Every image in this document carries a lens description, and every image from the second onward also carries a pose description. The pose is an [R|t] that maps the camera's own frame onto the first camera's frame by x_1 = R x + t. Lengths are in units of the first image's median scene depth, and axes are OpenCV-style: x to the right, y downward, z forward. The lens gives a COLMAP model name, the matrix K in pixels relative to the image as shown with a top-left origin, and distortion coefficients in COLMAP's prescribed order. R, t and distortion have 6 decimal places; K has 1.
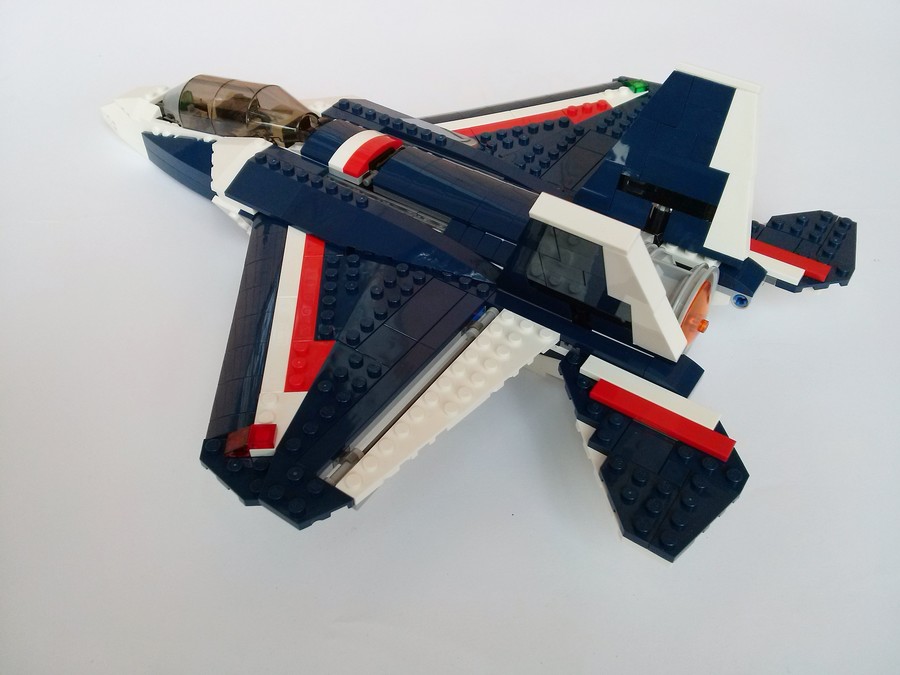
lens RADIAL K [[787.6, 0, 450.0], [0, 787.6, 337.5], [0, 0, 1]] dist [0.091215, -0.318332]
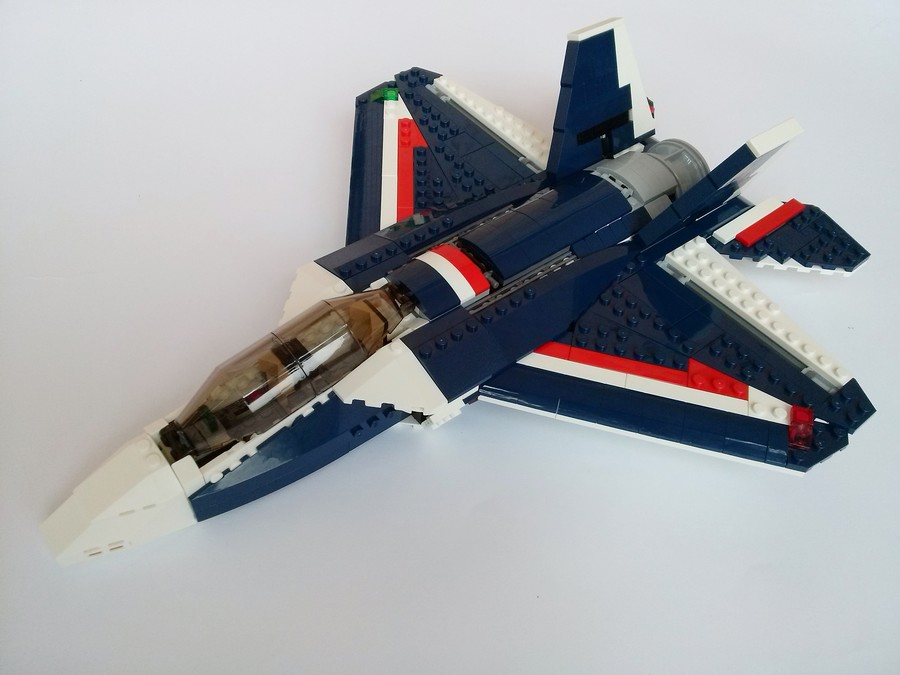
lens RADIAL K [[787.6, 0, 450.0], [0, 787.6, 337.5], [0, 0, 1]] dist [0.091215, -0.318332]
pose [[0.317123, -0.712110, 0.626364, -0.882835], [0.653384, 0.642756, 0.399943, -0.651193], [-0.687403, 0.282425, 0.669114, 0.406586]]
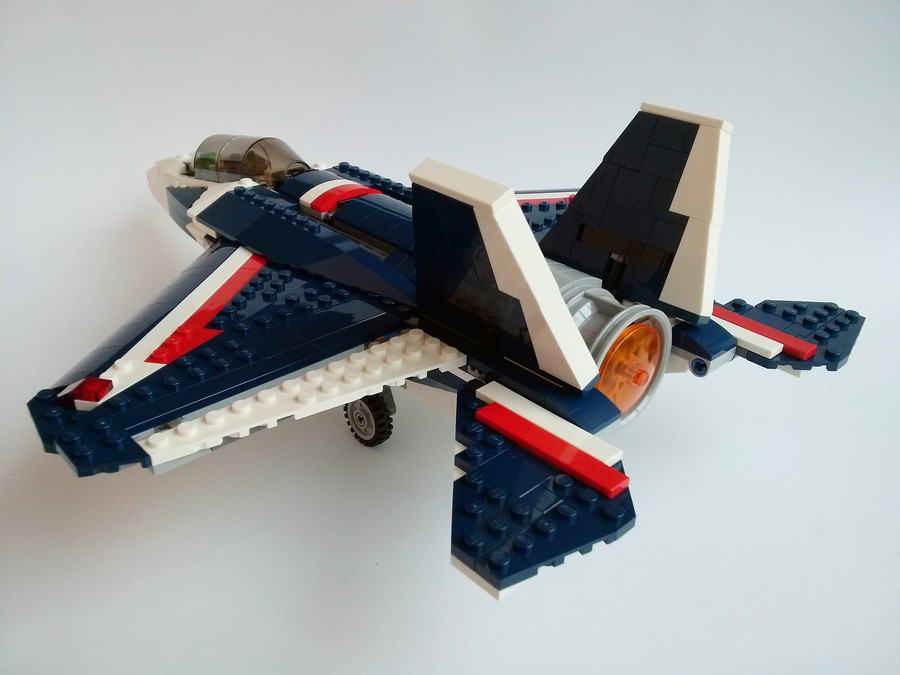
lens RADIAL K [[787.6, 0, 450.0], [0, 787.6, 337.5], [0, 0, 1]] dist [0.091215, -0.318332]
pose [[0.977220, 0.123402, -0.172665, 0.250843], [-0.165790, 0.951794, -0.258073, 0.190166], [0.132495, 0.280820, 0.950571, 0.146501]]
